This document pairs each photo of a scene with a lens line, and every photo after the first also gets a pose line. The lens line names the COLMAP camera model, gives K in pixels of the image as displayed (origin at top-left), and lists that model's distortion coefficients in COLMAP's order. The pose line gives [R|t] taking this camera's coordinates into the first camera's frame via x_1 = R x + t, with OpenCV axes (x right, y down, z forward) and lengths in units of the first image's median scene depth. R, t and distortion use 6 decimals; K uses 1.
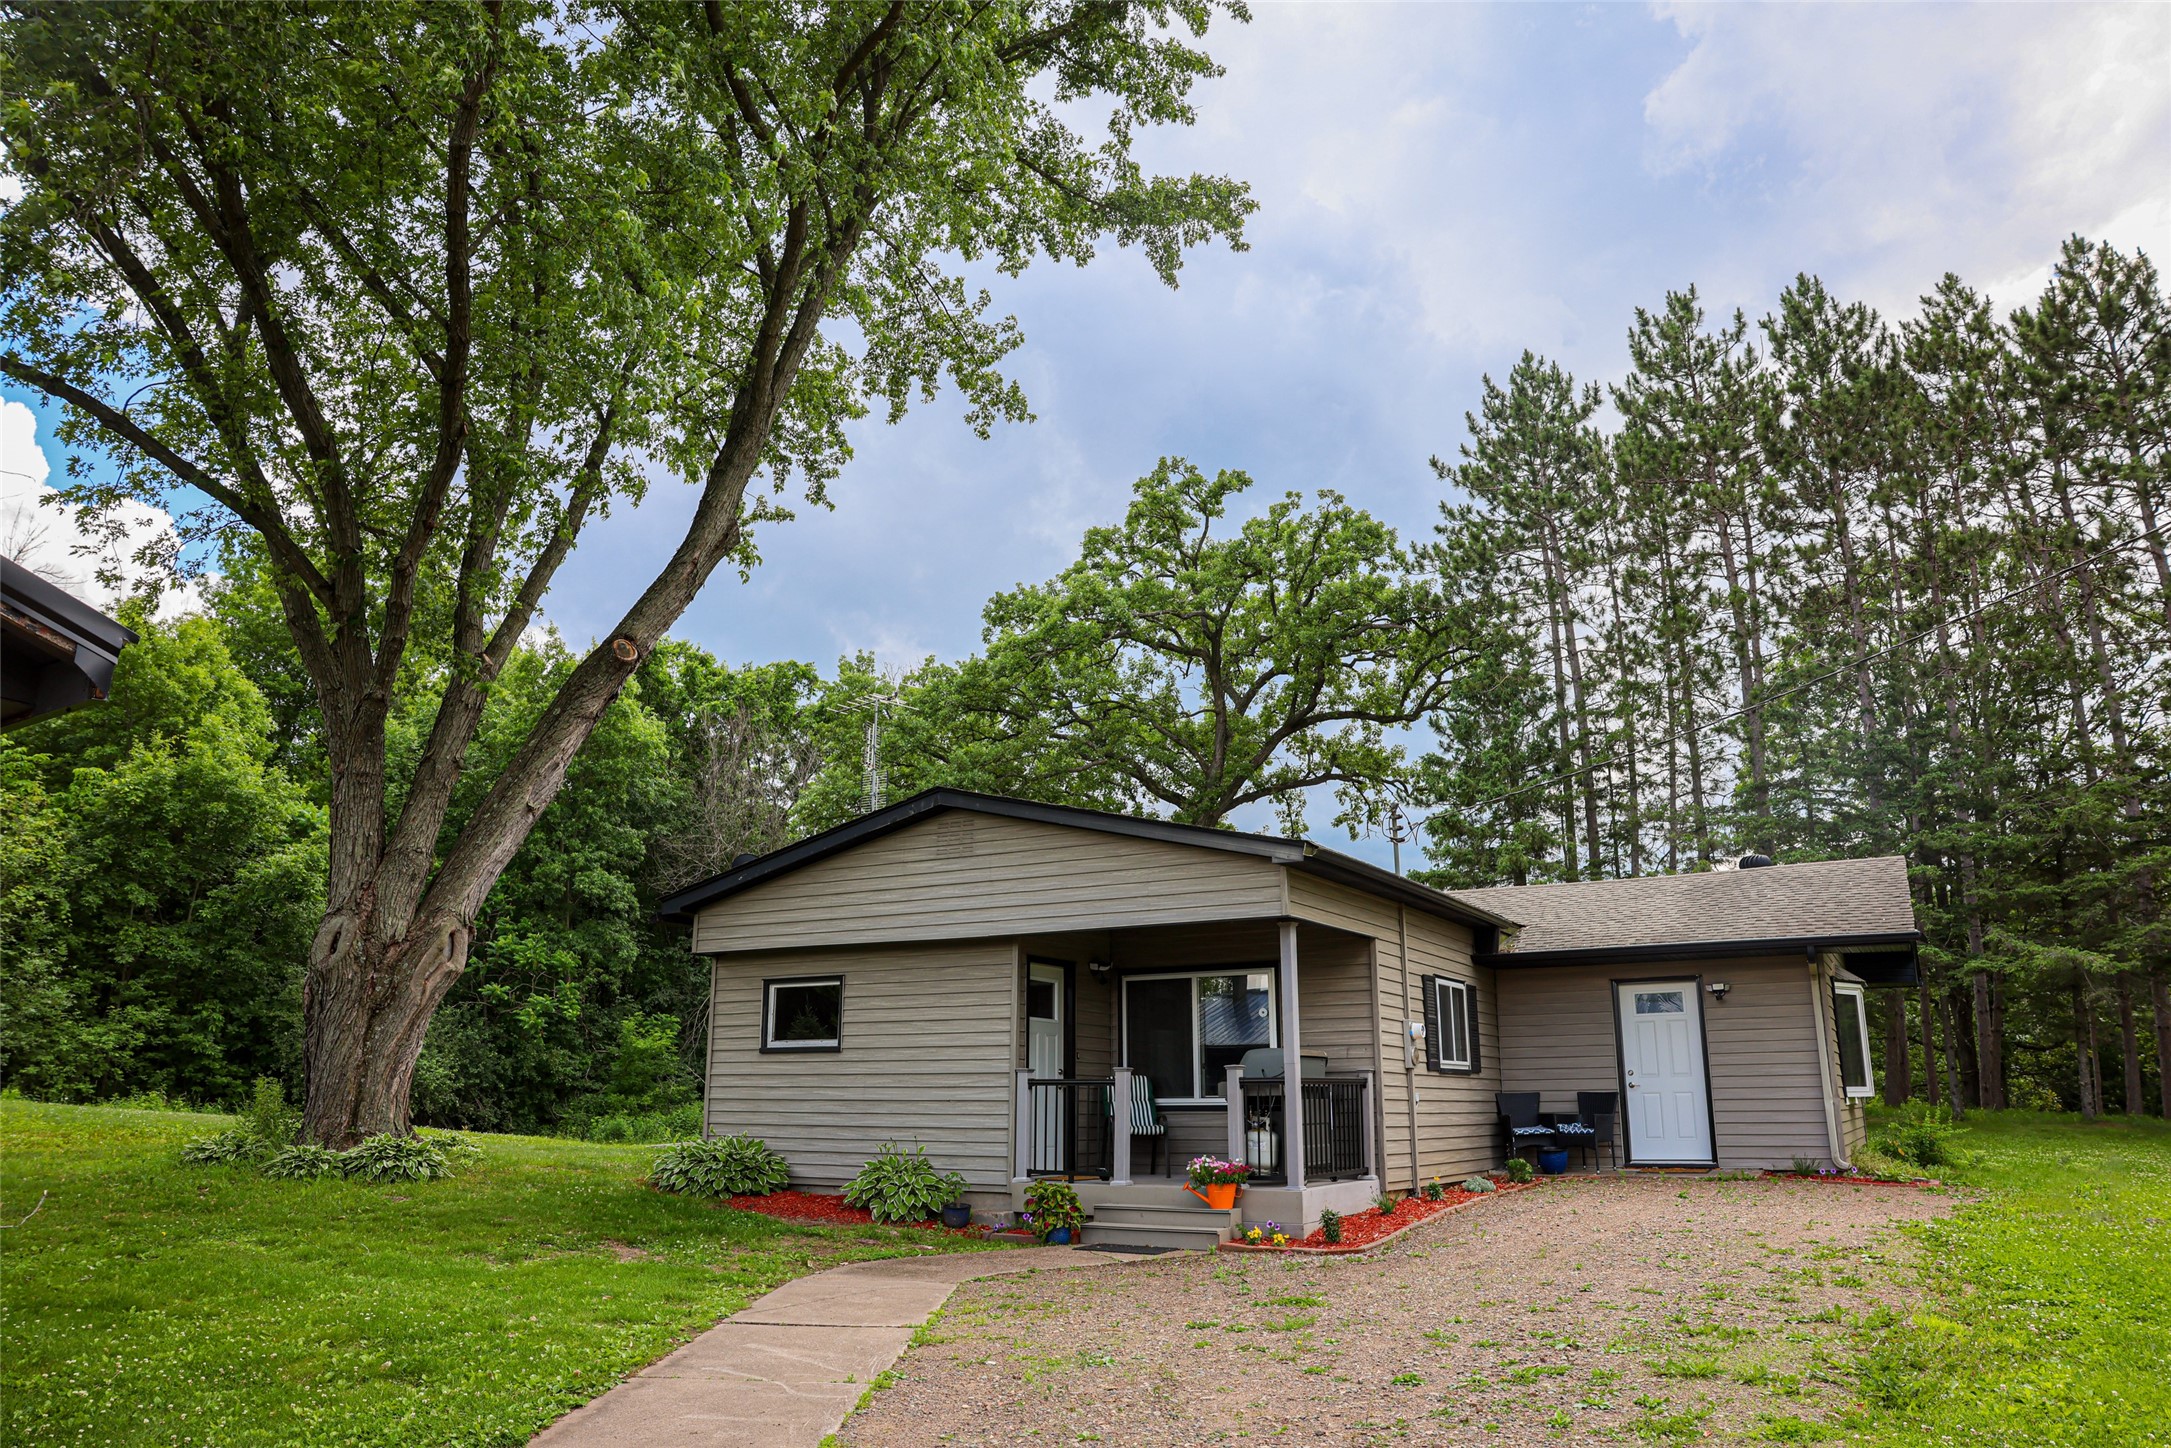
lens RADIAL K [[1520.8, 0, 1093.9], [0, 1520.8, 713.0], [0, 0, 1]] dist [-0.111937, 0.082497]
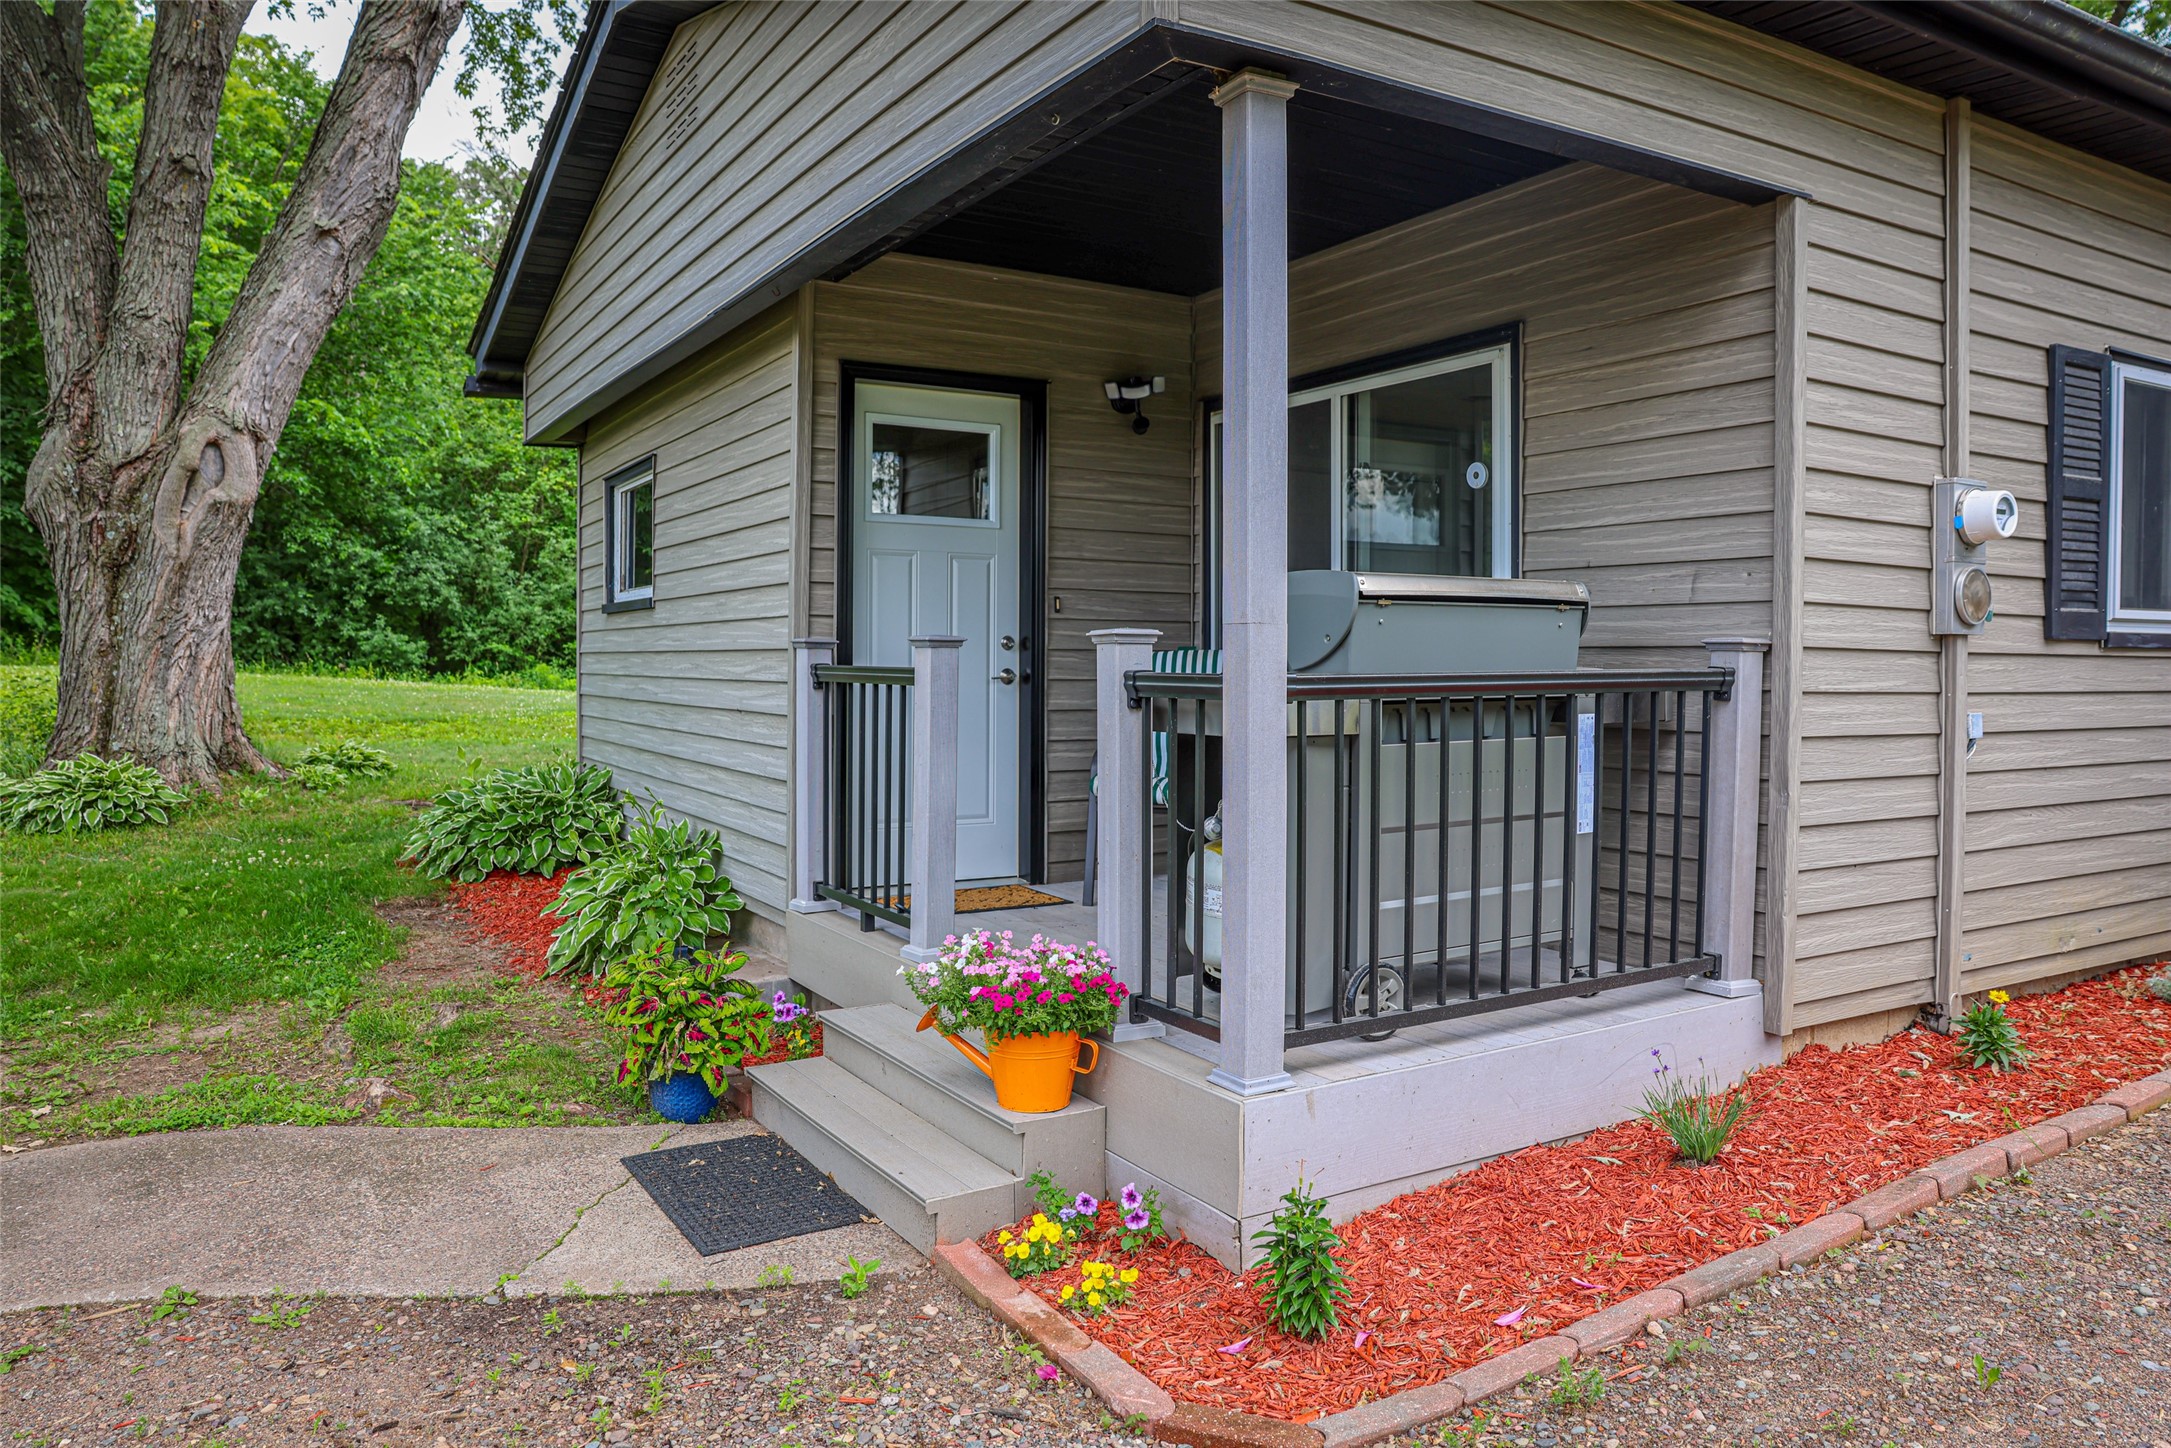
lens RADIAL K [[1520.8, 0, 1070.5], [0, 1520.8, 727.0], [0, 0, 1]] dist [-0.111937, 0.082497]
pose [[0.867939, 0.023120, -0.496133, 0.203833], [0.123872, 0.957273, 0.261312, 0.151250], [0.480977, -0.288259, 0.827990, 0.650693]]
